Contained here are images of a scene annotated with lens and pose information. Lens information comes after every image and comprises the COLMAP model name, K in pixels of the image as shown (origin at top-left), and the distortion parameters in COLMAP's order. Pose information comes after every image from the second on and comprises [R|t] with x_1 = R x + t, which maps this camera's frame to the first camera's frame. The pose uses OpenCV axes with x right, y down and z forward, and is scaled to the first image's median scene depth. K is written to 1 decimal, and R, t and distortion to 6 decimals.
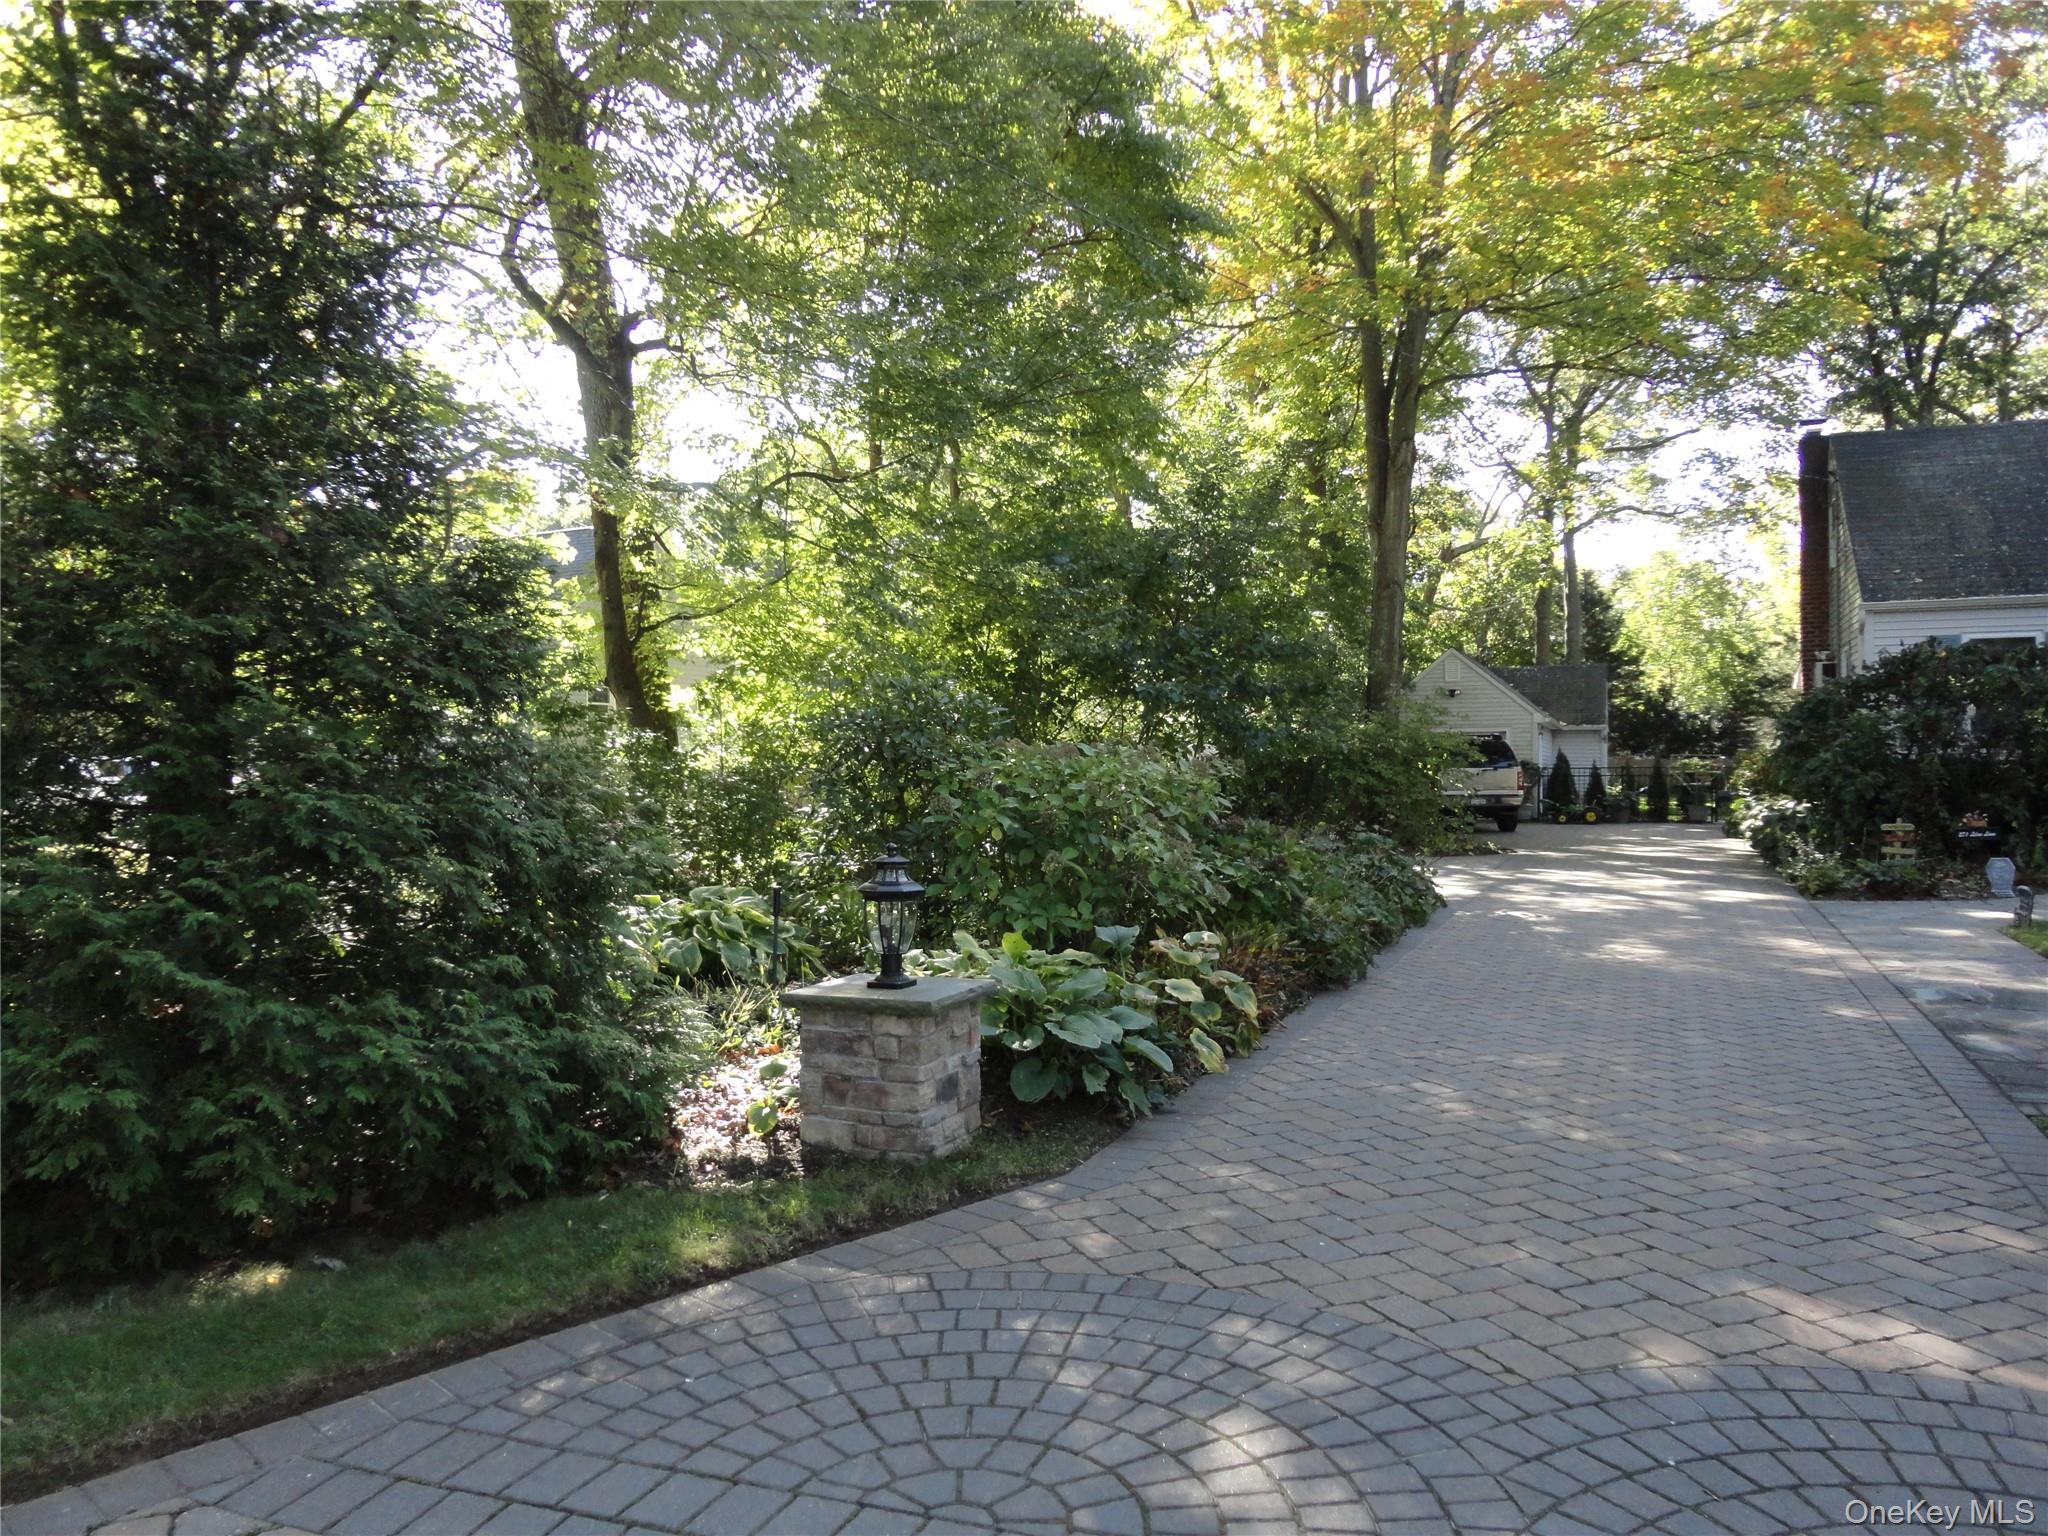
lens RADIAL K [[1517.3, 0, 1019.0], [0, 1517.3, 762.2], [0, 0, 1]] dist [-0.002811, 0.013910]
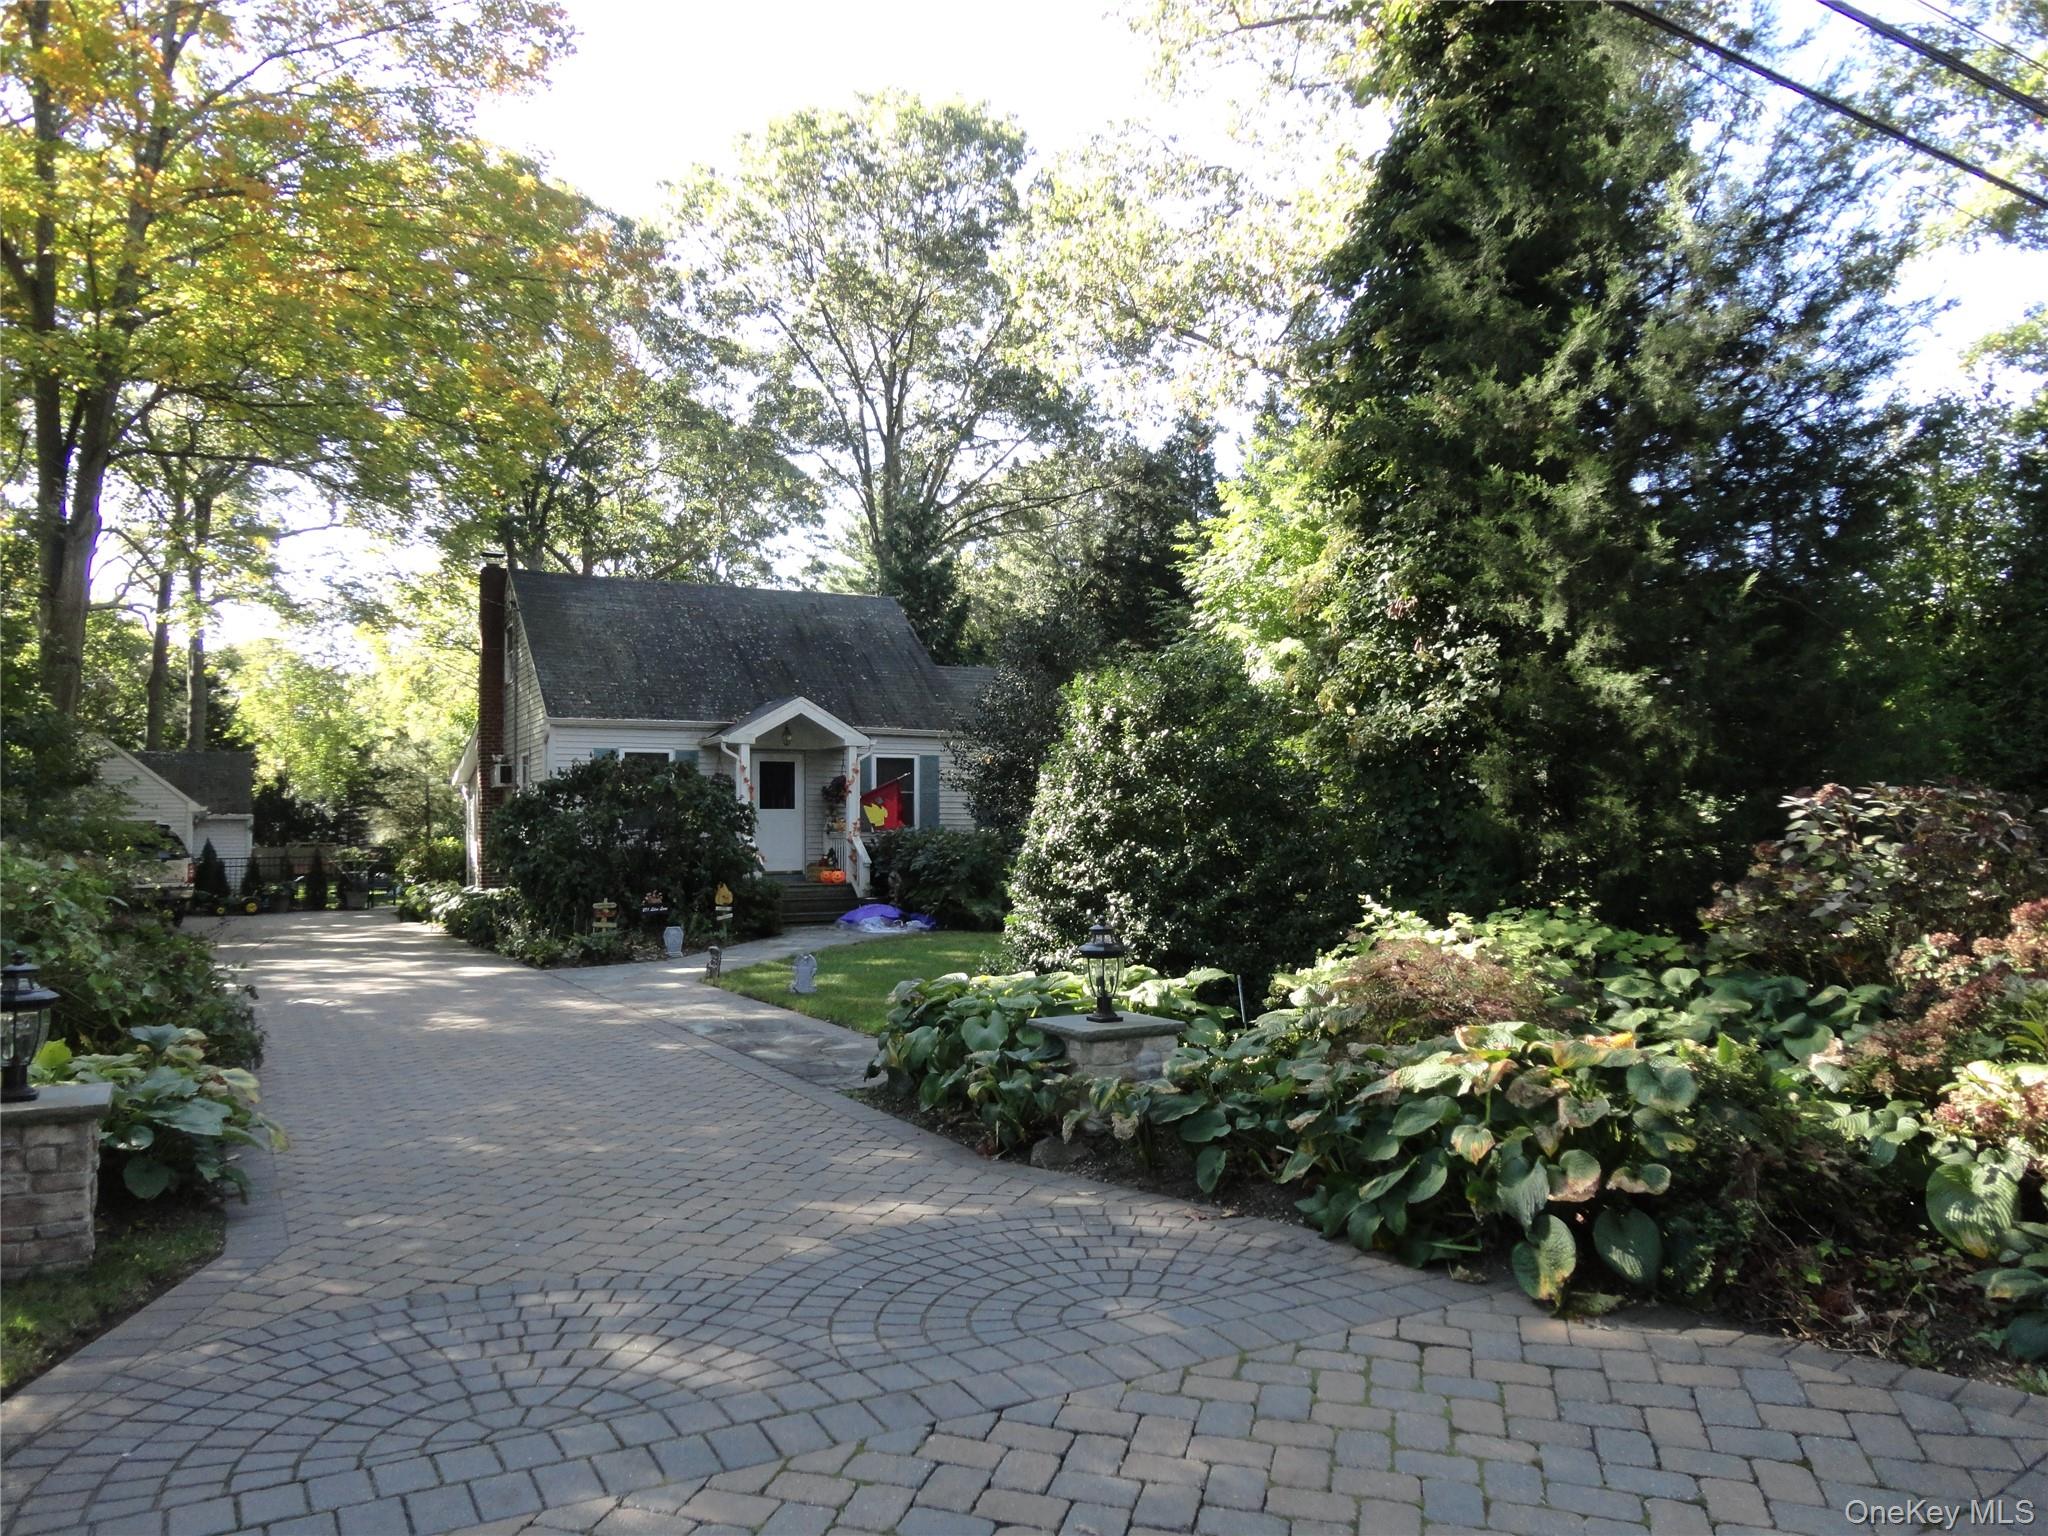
lens RADIAL K [[1517.3, 0, 1010.4], [0, 1517.3, 754.8], [0, 0, 1]] dist [-0.002811, 0.013910]
pose [[0.639529, 0.043149, 0.767555, -0.108753], [0.004612, 0.998190, -0.059958, -0.002779], [-0.768753, 0.041885, 0.638173, -0.029632]]
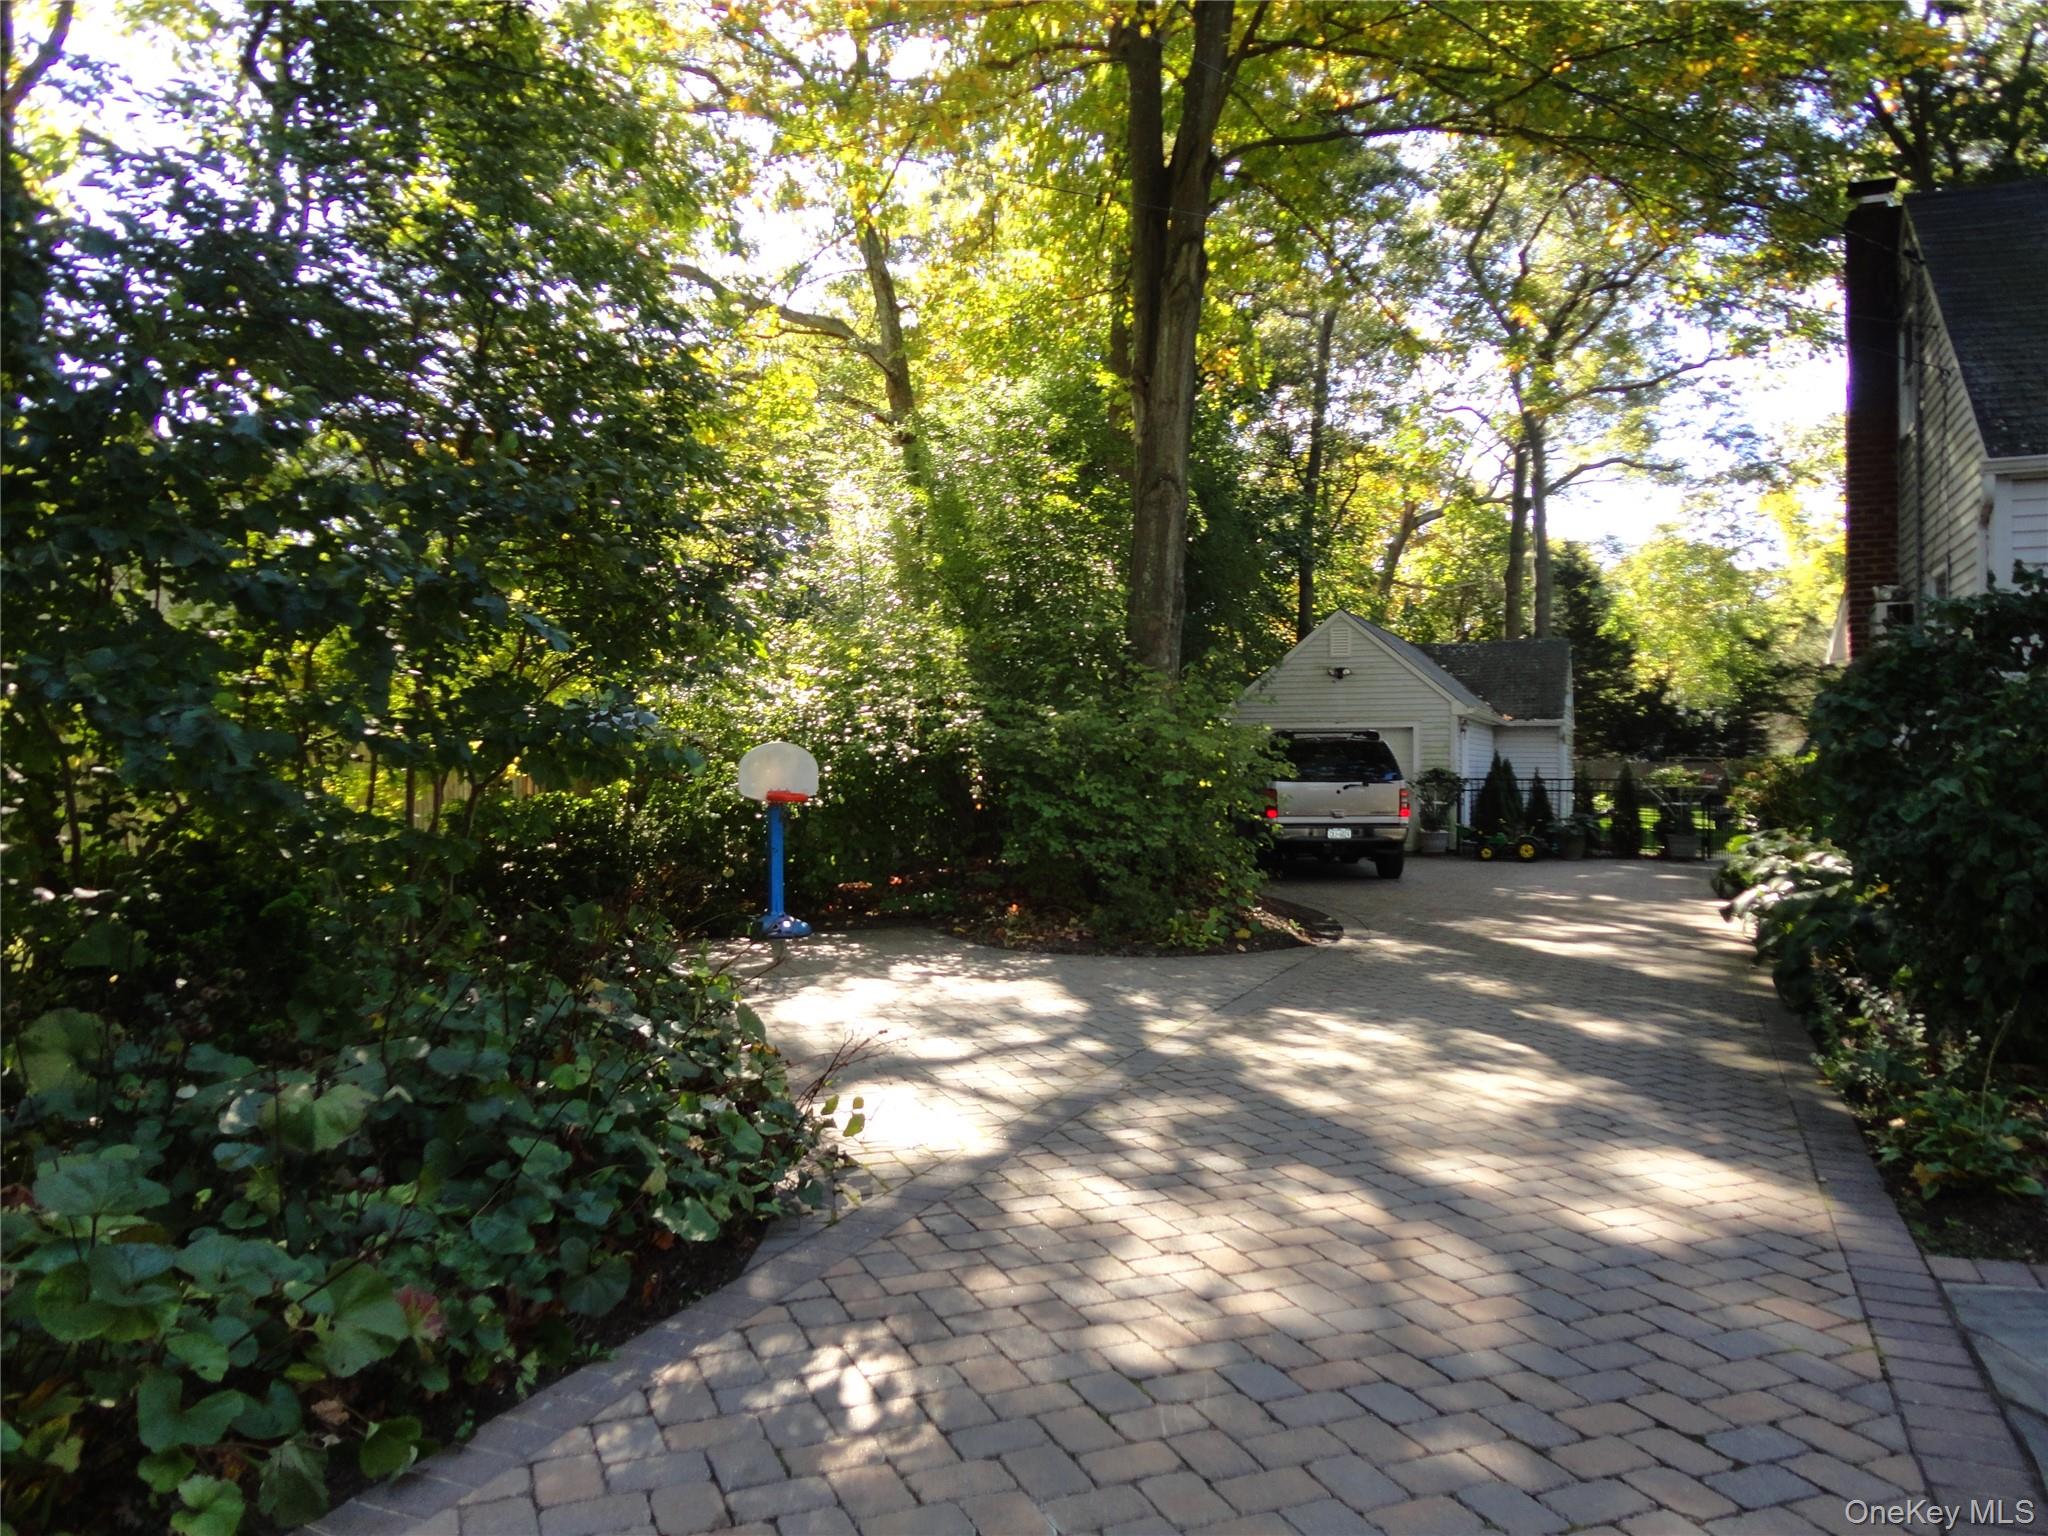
lens RADIAL K [[1517.3, 0, 1016.9], [0, 1517.3, 771.3], [0, 0, 1]] dist [-0.002811, 0.013910]
pose [[0.999959, 0.004238, -0.007984, 0.225427], [-0.004171, 0.999957, 0.008338, -0.007797], [0.008019, -0.008304, 0.999933, 0.461081]]
